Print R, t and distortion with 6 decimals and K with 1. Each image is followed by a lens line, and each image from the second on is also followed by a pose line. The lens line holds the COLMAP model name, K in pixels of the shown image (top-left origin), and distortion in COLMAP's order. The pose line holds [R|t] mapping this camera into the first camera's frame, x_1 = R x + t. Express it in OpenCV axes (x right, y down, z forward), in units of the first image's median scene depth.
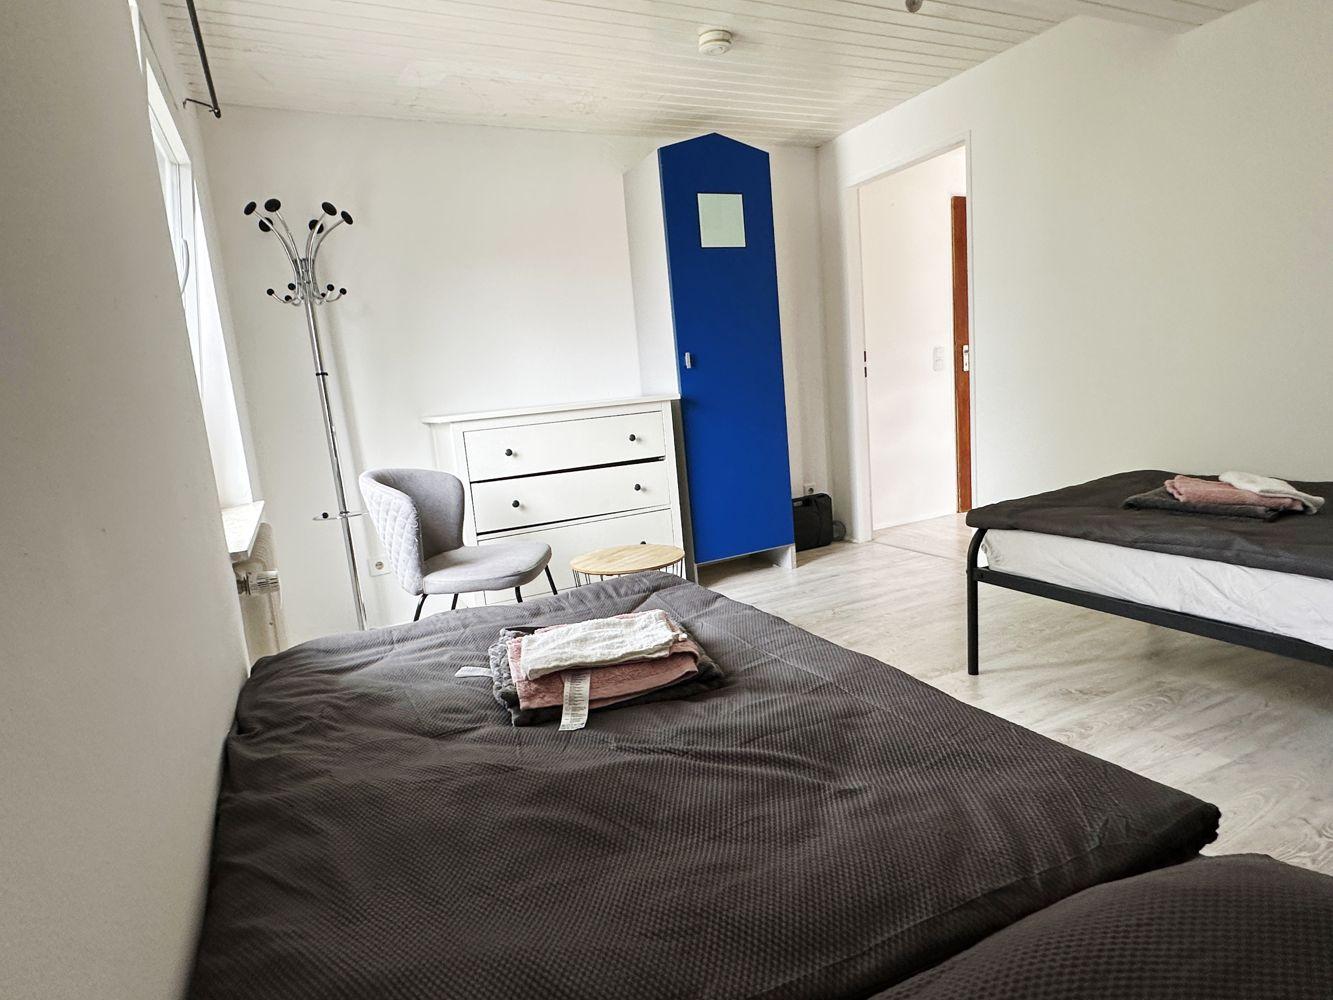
lens RADIAL K [[735.8, 0, 666.5], [0, 735.8, 500.0], [0, 0, 1]] dist [-0.002361, -0.000278]
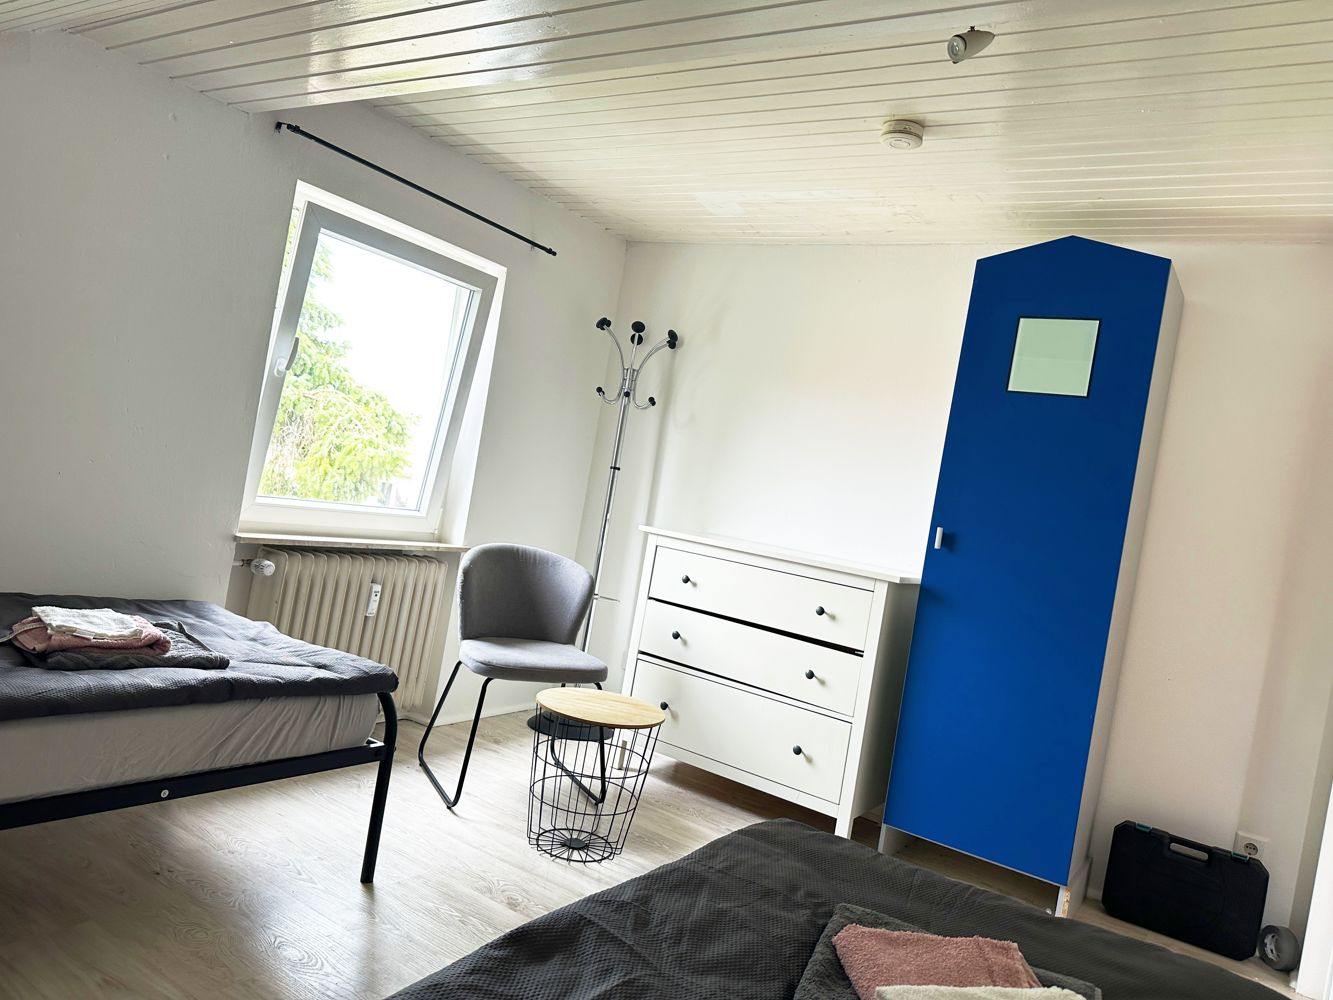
lens RADIAL K [[956.2, 0, 666.5], [0, 956.2, 500.0], [0, 0, 1]] dist [-0.000099, -0.000786]
pose [[0.478686, 0.176706, -0.860020, 0.704577], [-0.345576, 0.938391, 0.000461, -0.134961], [0.807117, 0.296982, 0.510259, 0.306740]]
